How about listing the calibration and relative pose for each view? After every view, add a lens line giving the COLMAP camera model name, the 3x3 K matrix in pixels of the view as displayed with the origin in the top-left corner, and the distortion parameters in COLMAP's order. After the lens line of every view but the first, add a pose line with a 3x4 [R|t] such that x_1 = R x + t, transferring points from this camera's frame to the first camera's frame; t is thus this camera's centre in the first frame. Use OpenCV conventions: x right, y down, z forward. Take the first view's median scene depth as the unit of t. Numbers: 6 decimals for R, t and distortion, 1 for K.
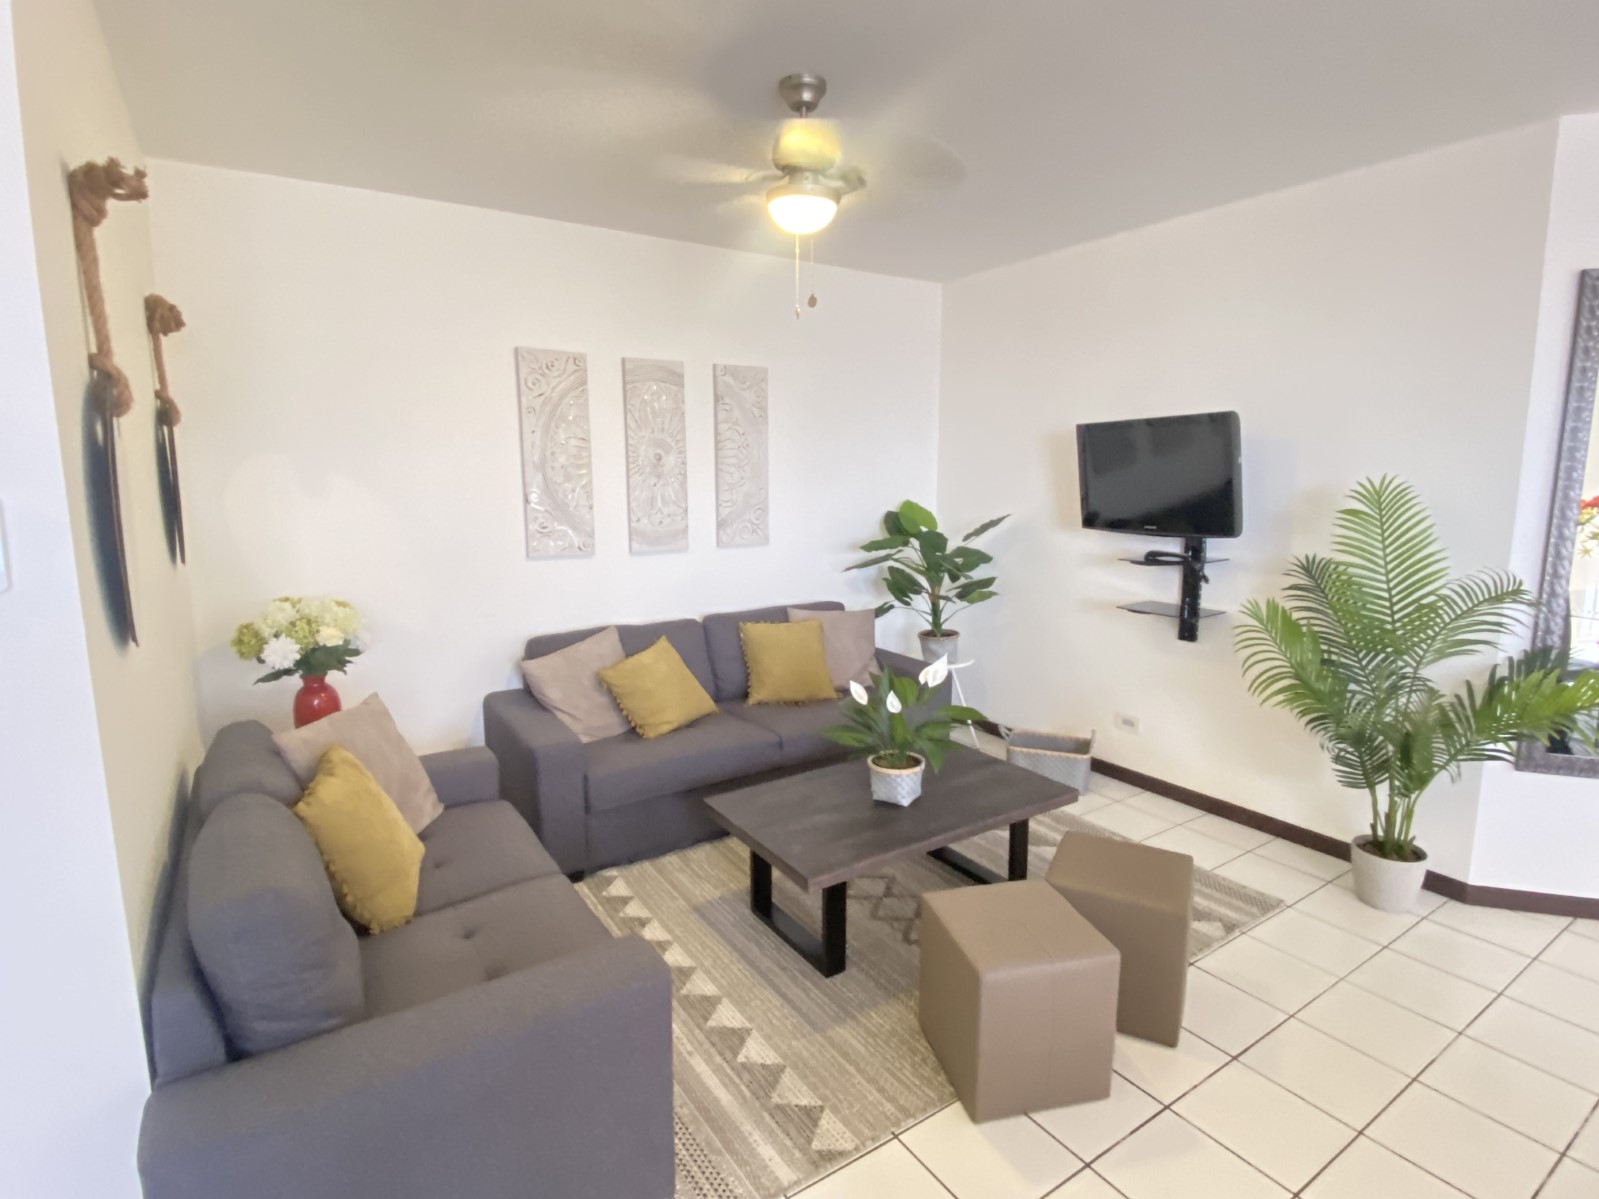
lens RADIAL K [[802.8, 0, 799.5], [0, 802.8, 599.5], [0, 0, 1]] dist [-0.001250, -0.000328]
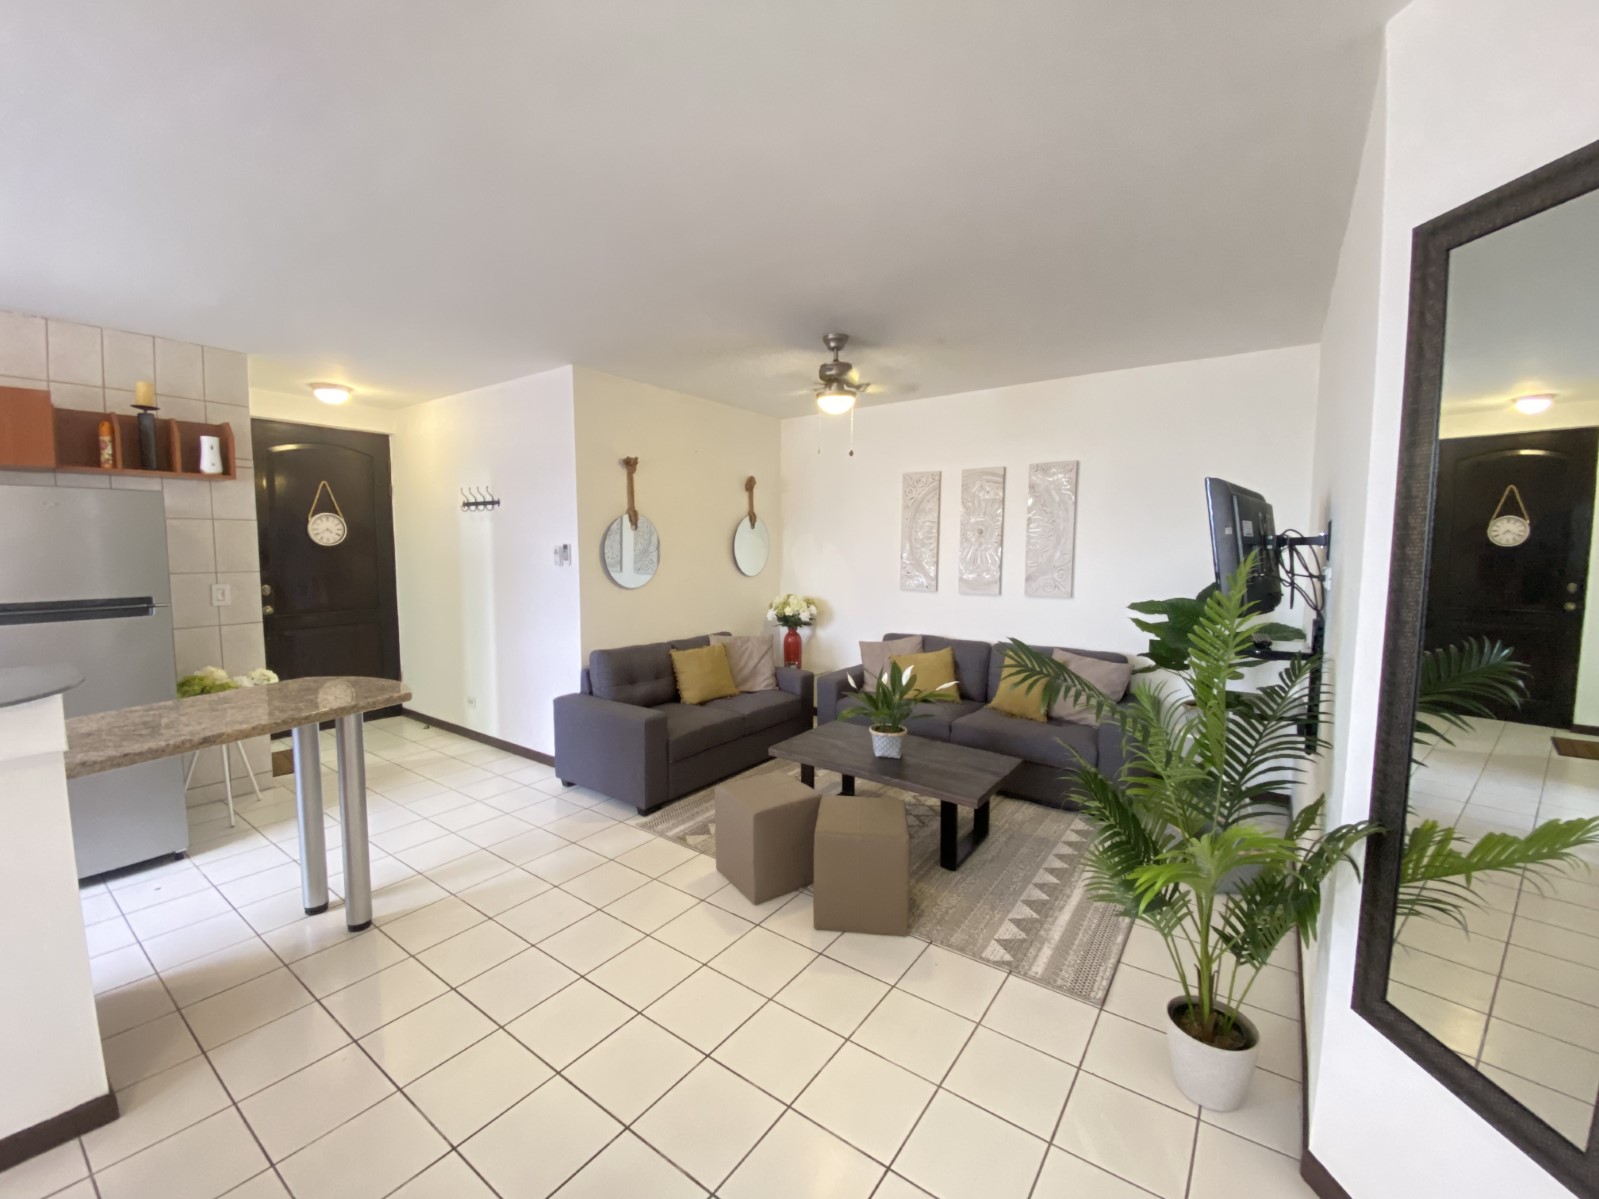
lens RADIAL K [[650.0, 0, 799.5], [0, 650.0, 599.5], [0, 0, 1]] dist [-0.034382, 0.000005]
pose [[0.328651, 0.083910, -0.940716, 0.921325], [-0.144864, 0.988738, 0.037584, -0.050631], [0.933275, 0.123924, 0.337105, 0.306263]]
